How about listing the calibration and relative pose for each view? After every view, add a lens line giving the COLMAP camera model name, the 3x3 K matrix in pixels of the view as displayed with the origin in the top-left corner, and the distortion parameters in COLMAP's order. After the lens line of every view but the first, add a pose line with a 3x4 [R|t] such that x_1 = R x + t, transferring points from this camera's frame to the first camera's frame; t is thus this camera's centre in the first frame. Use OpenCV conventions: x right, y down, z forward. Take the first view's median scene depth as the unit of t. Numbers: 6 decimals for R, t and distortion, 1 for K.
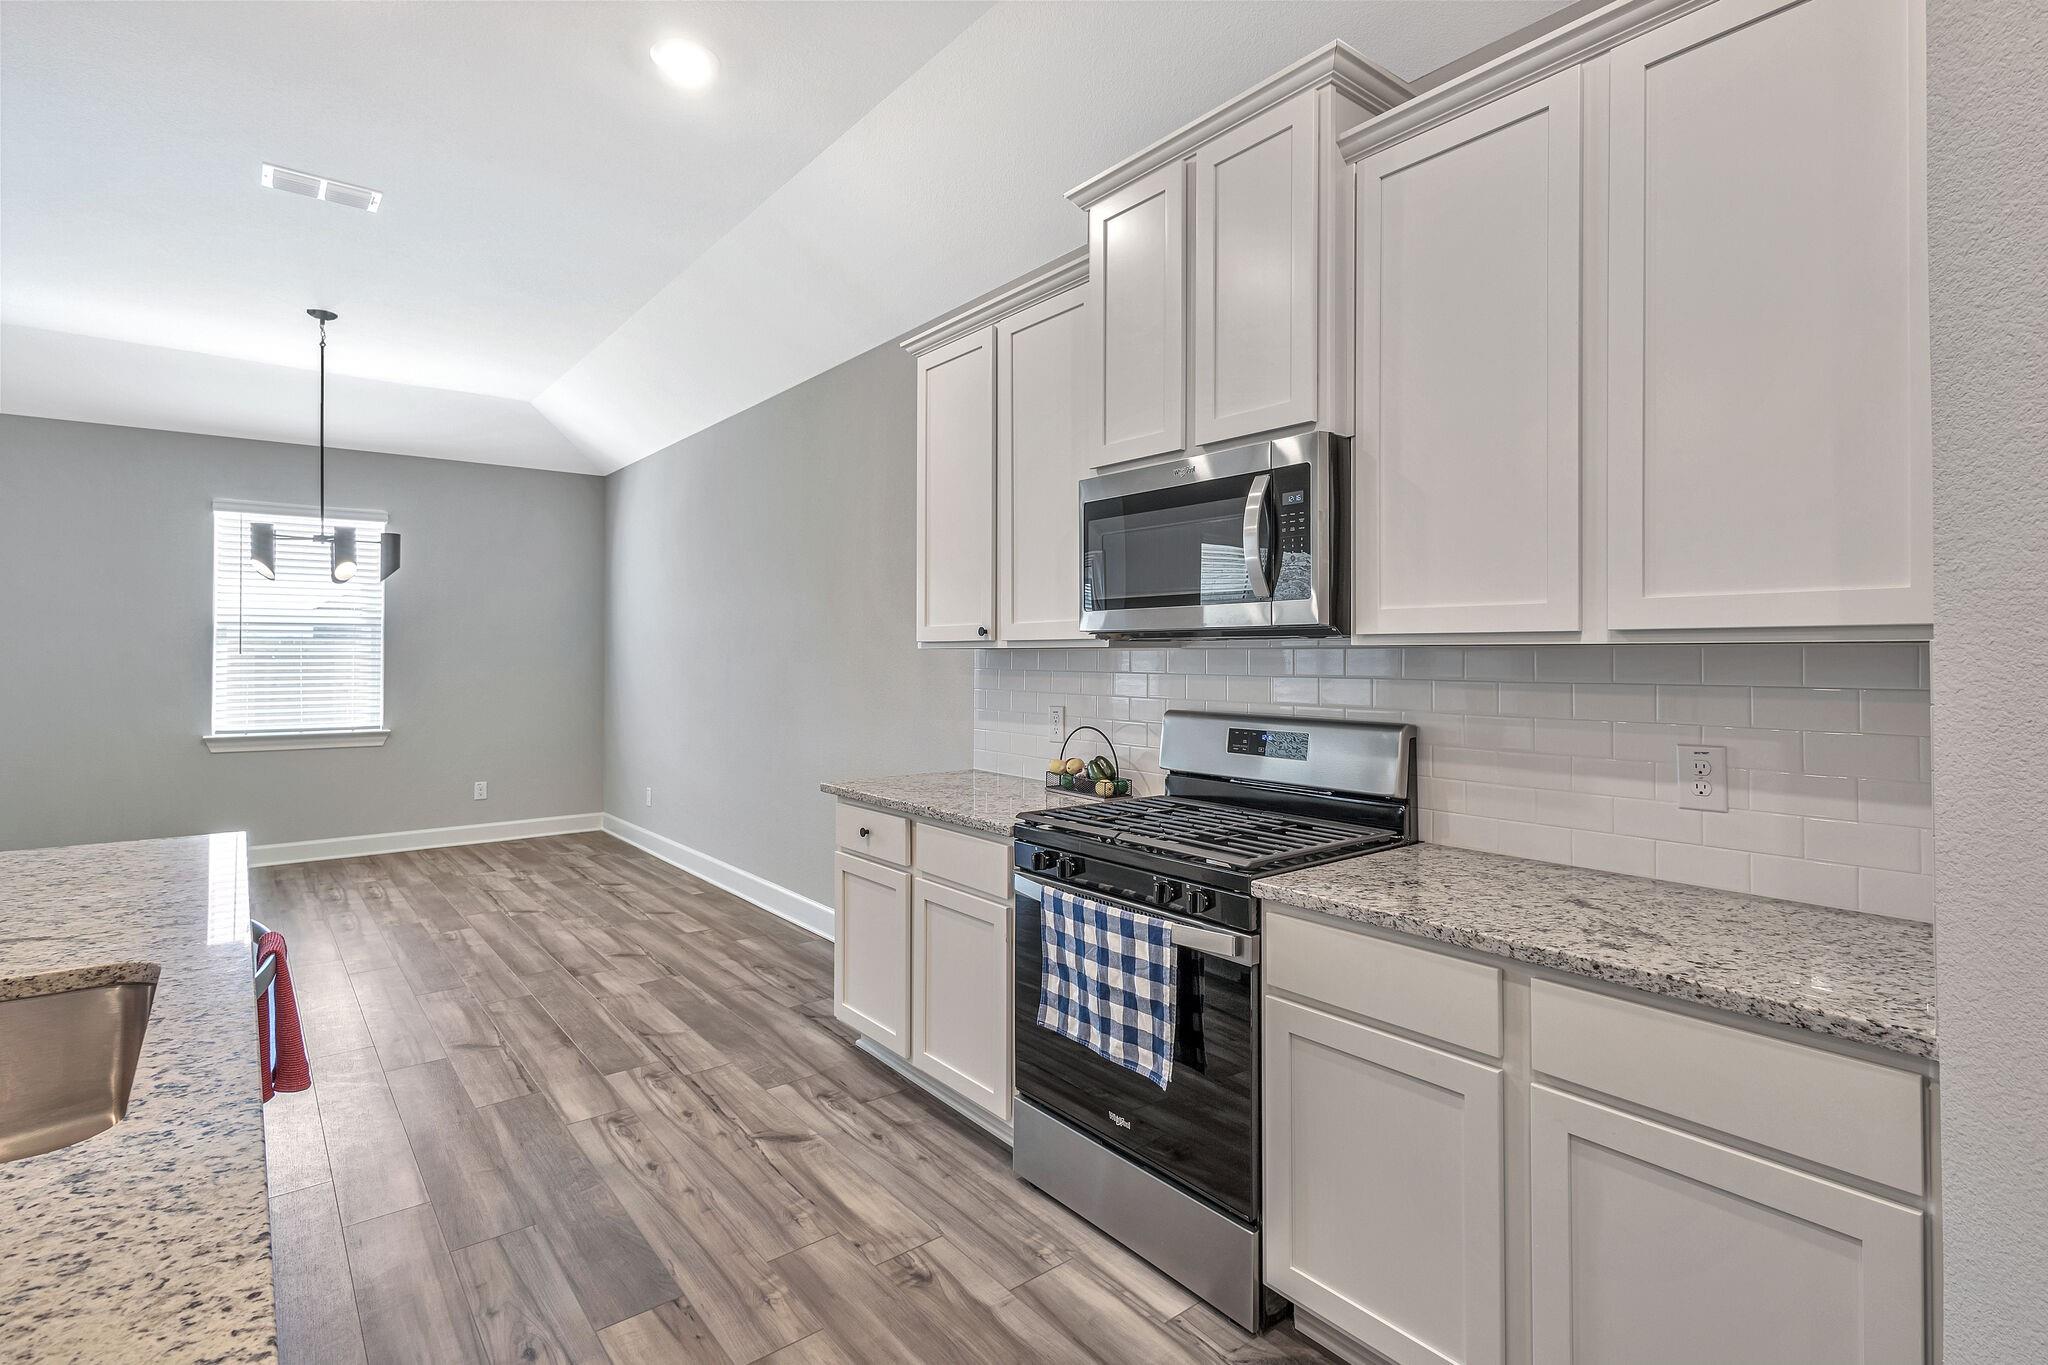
lens RADIAL K [[1003.8, 0, 1013.5], [0, 1003.8, 641.7], [0, 0, 1]] dist [0.032025, -0.000979]
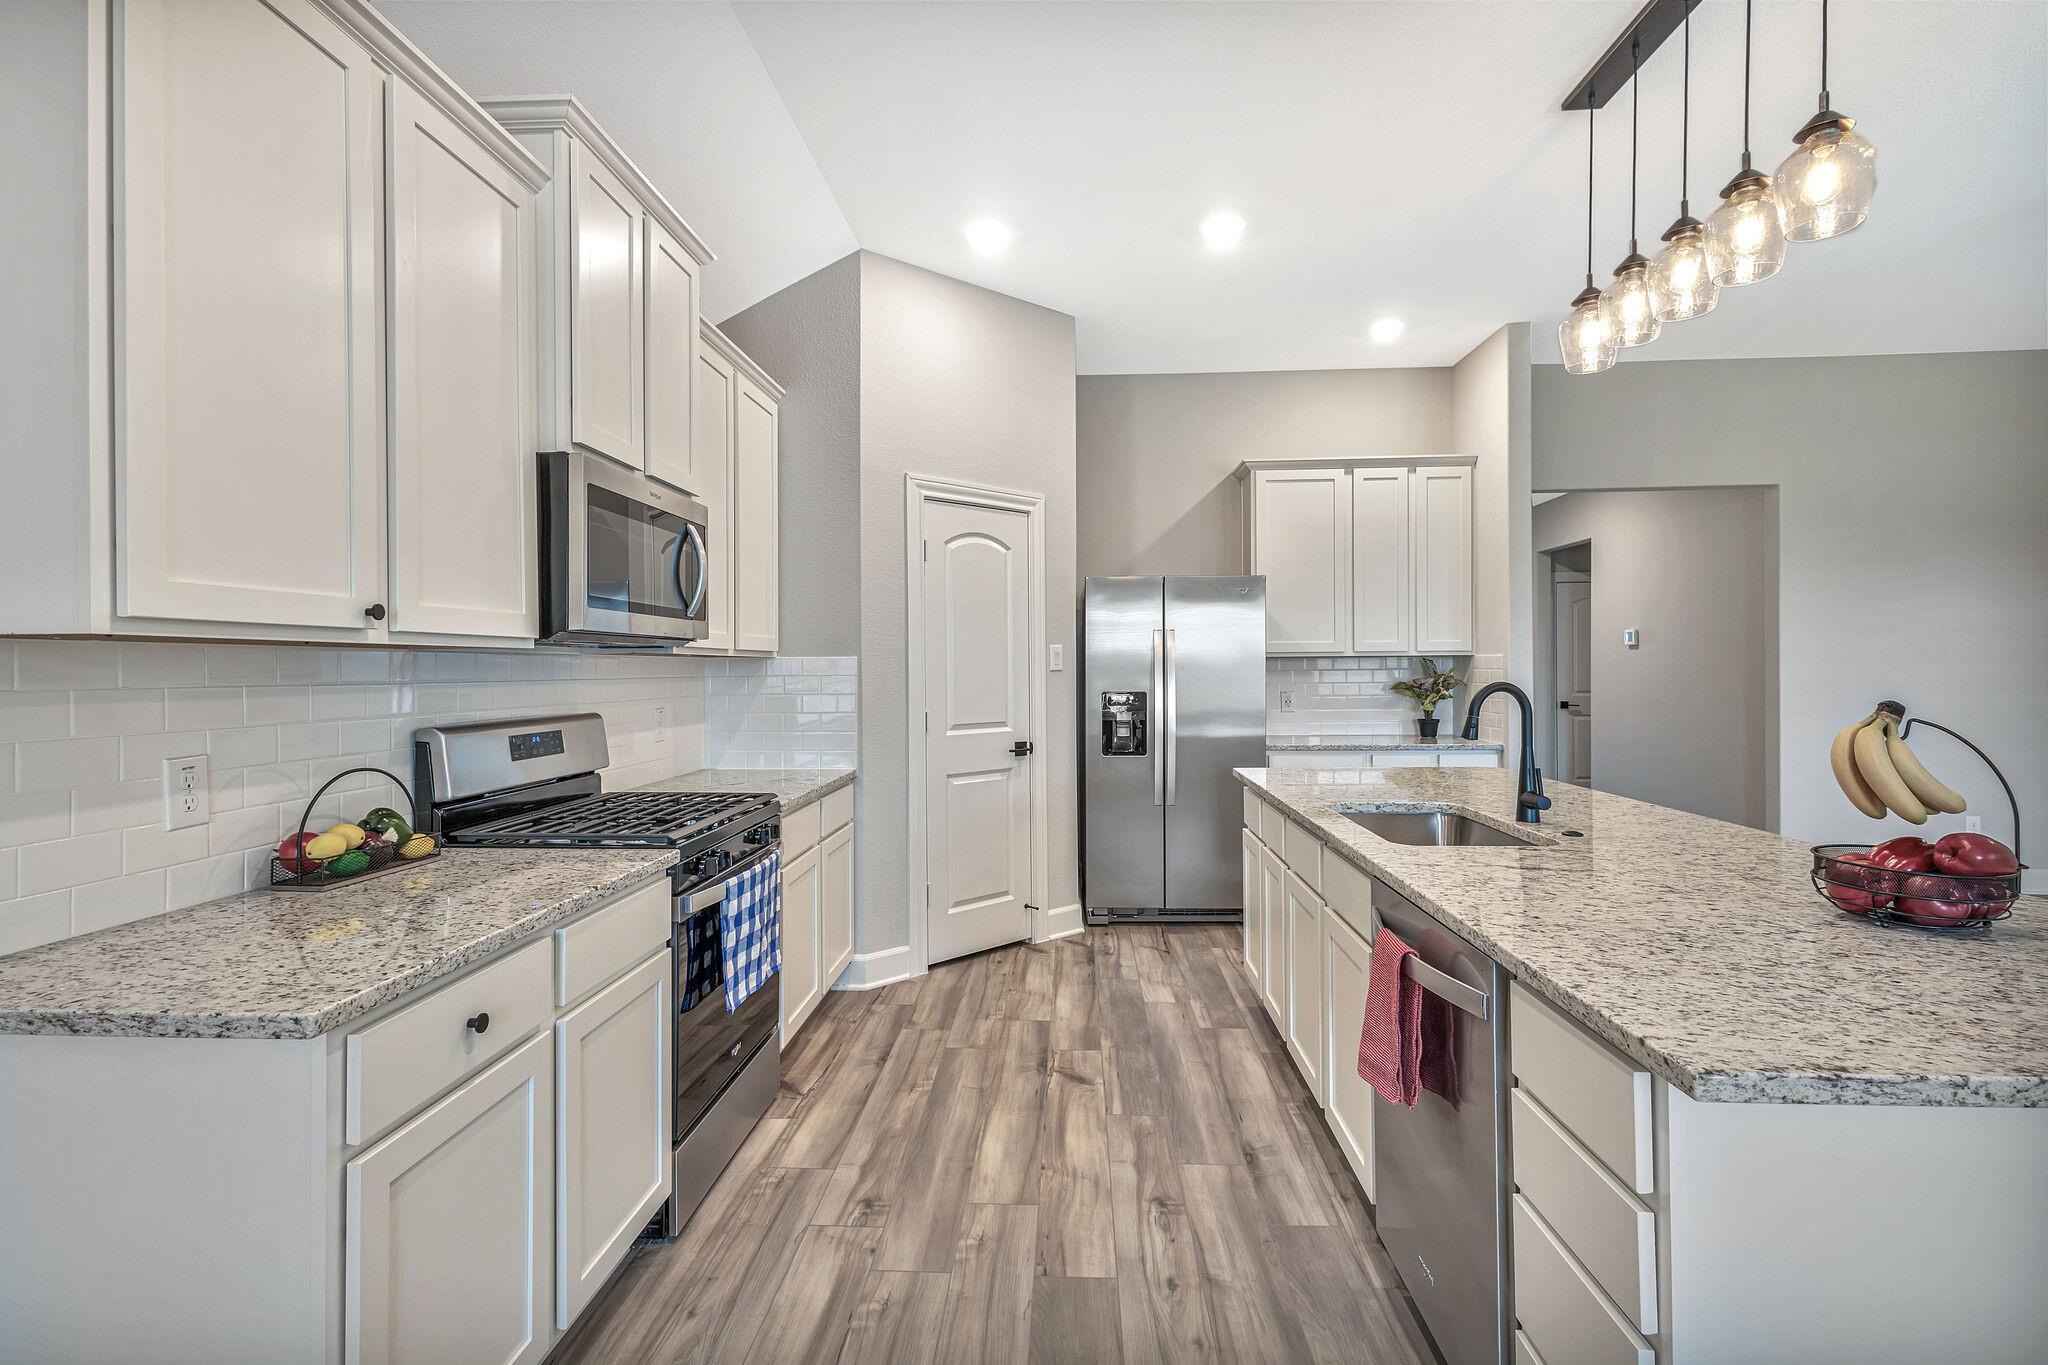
lens RADIAL K [[958.5, 0, 1022.9], [0, 958.5, 663.2], [0, 0, 1]] dist [0.014777, -0.003327]
pose [[-0.755615, 0.004927, 0.654998, -0.618747], [-0.007056, 0.999852, -0.015662, 0.023091], [-0.654978, -0.016456, -0.755469, 1.136681]]
